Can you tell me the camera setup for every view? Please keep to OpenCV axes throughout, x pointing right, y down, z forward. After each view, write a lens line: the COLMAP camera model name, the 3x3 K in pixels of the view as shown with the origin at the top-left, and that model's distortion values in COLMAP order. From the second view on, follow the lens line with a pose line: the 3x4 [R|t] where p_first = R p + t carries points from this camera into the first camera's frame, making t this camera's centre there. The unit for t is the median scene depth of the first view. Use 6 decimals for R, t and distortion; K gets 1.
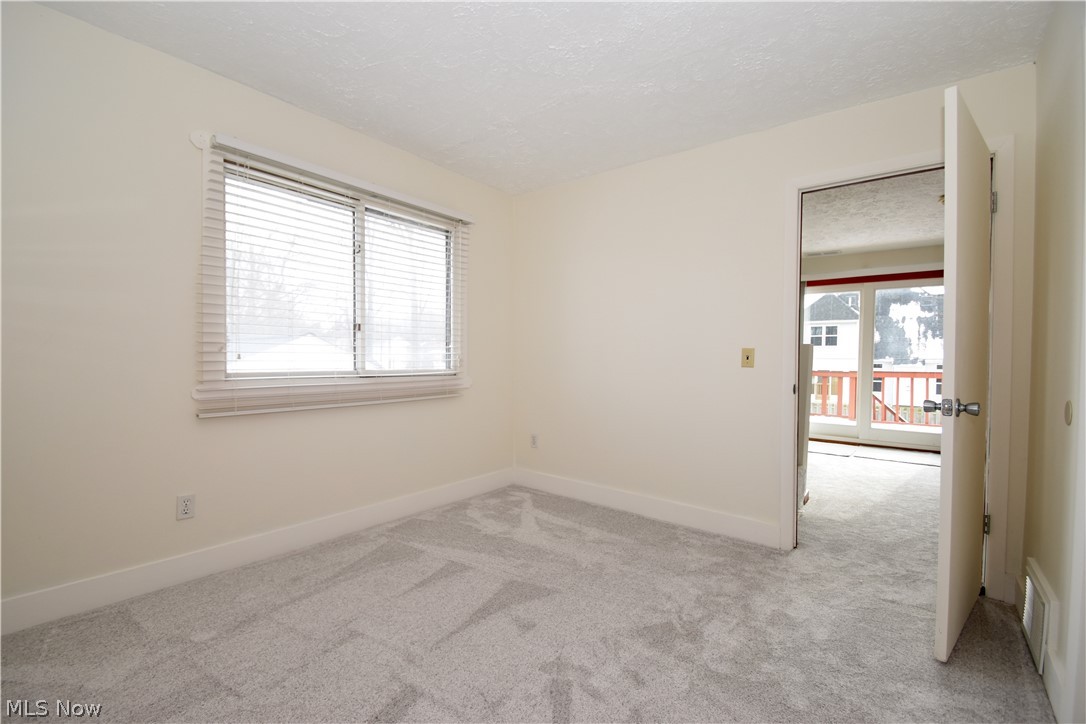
lens RADIAL K [[478.0, 0, 539.8], [0, 478.0, 364.2], [0, 0, 1]] dist [0.012240, -0.000512]
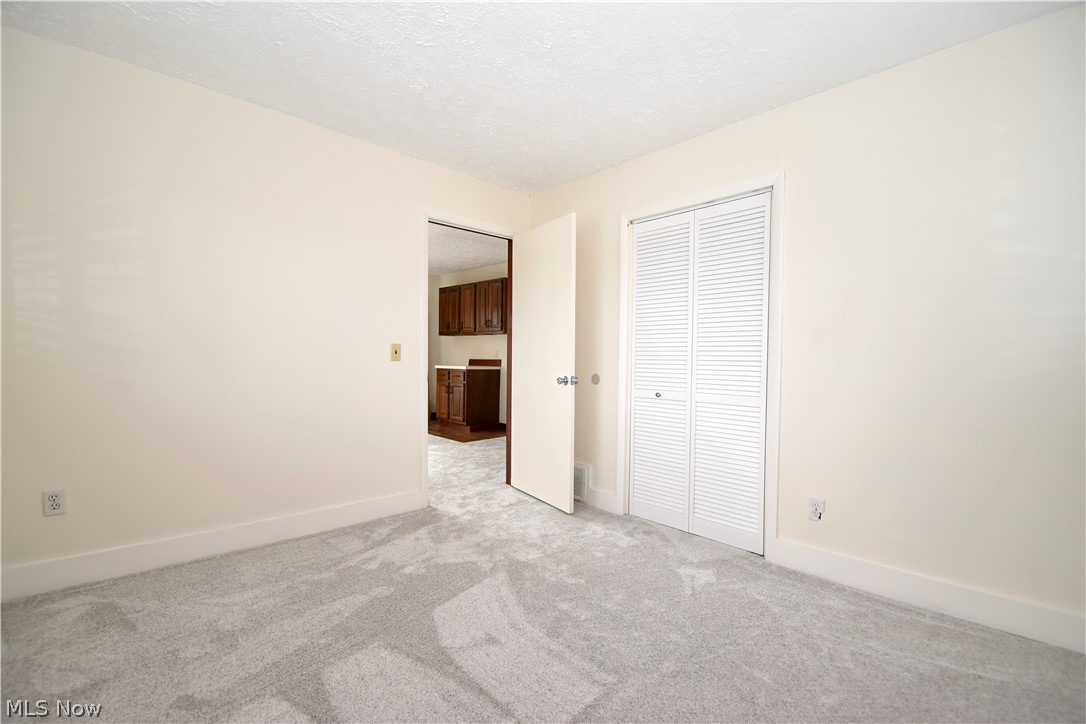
lens RADIAL K [[478.0, 0, 539.8], [0, 478.0, 364.2], [0, 0, 1]] dist [0.012240, -0.000512]
pose [[0.158107, -0.026009, 0.987079, -0.668357], [0.000418, 0.999655, 0.026273, -0.016012], [-0.987422, -0.003741, 0.158064, 0.531219]]
